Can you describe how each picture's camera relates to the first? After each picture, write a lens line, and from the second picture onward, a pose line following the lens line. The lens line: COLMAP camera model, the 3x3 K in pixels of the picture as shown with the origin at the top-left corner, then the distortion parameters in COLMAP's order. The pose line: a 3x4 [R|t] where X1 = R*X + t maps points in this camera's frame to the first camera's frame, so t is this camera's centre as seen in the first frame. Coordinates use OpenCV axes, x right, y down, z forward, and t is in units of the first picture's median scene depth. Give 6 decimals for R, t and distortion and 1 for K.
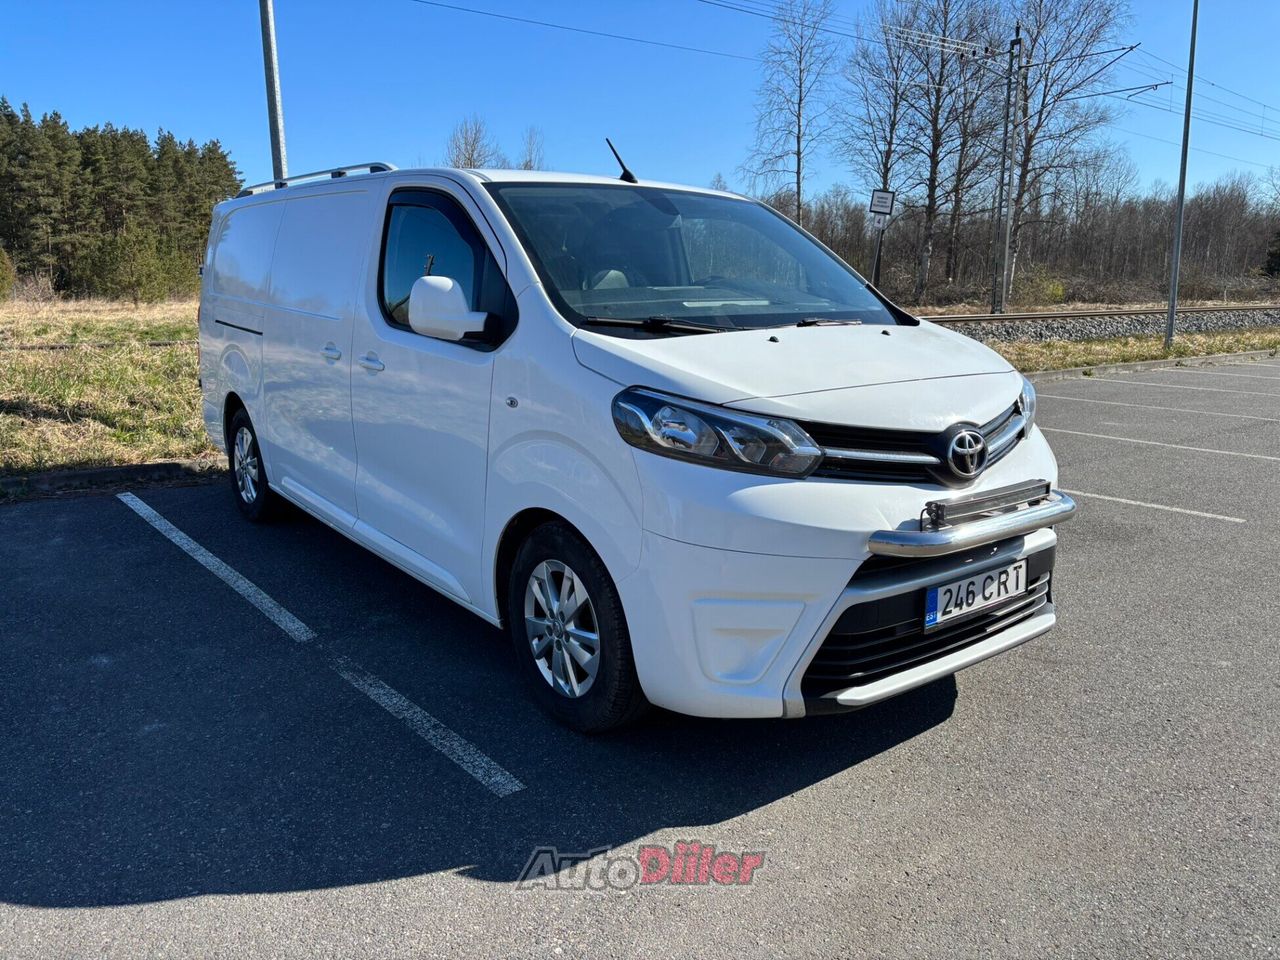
lens RADIAL K [[977.8, 0, 634.6], [0, 977.8, 478.9], [0, 0, 1]] dist [0.061705, -0.063345]
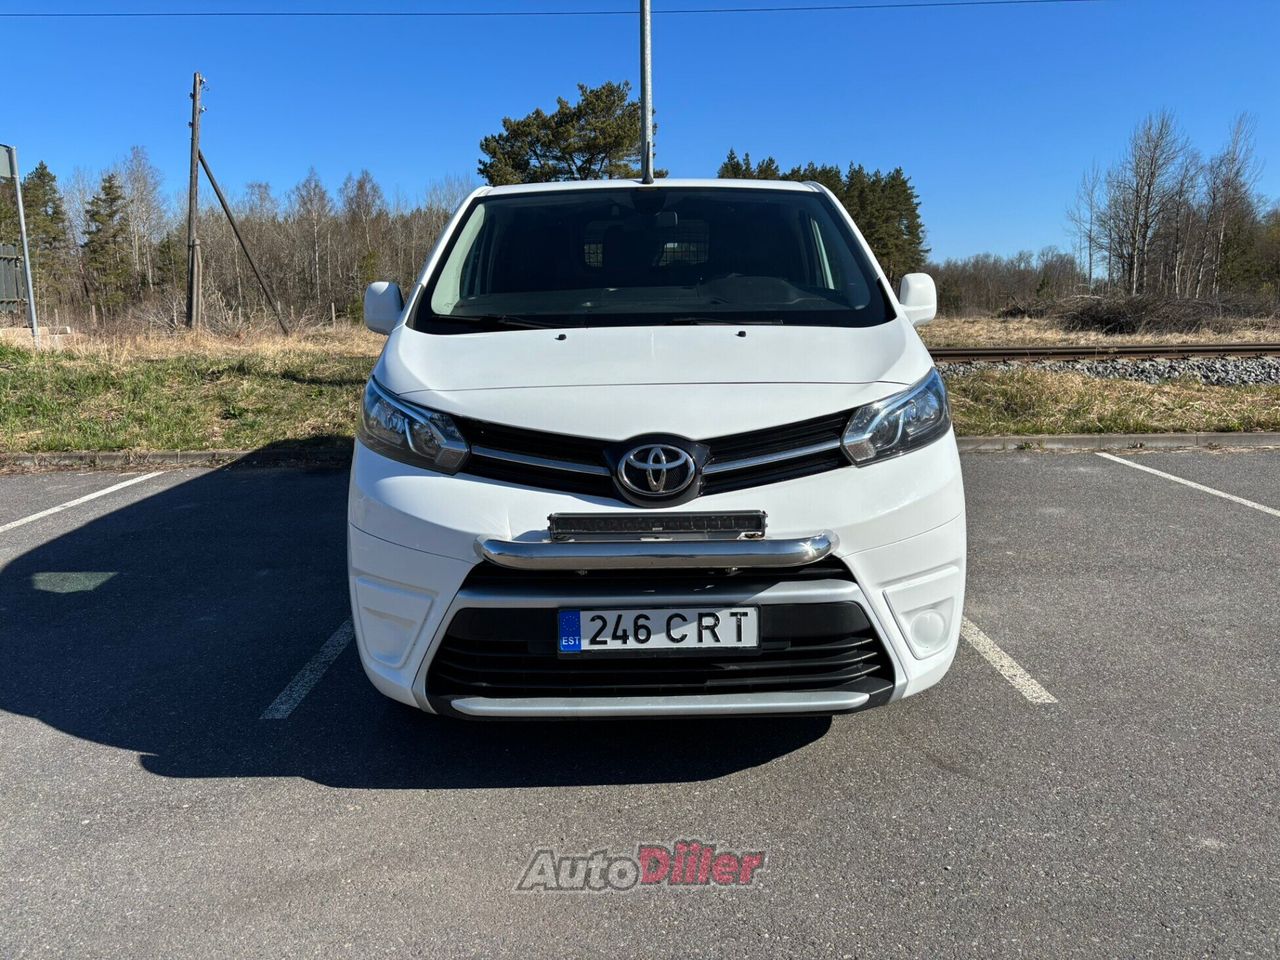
lens RADIAL K [[977.8, 0, 636.4], [0, 977.8, 470.7], [0, 0, 1]] dist [0.061705, -0.063345]
pose [[0.787501, 0.089711, -0.609750, 0.856564], [-0.105041, 0.994411, 0.010644, -0.032255], [0.607297, 0.055666, 0.792523, 0.297145]]
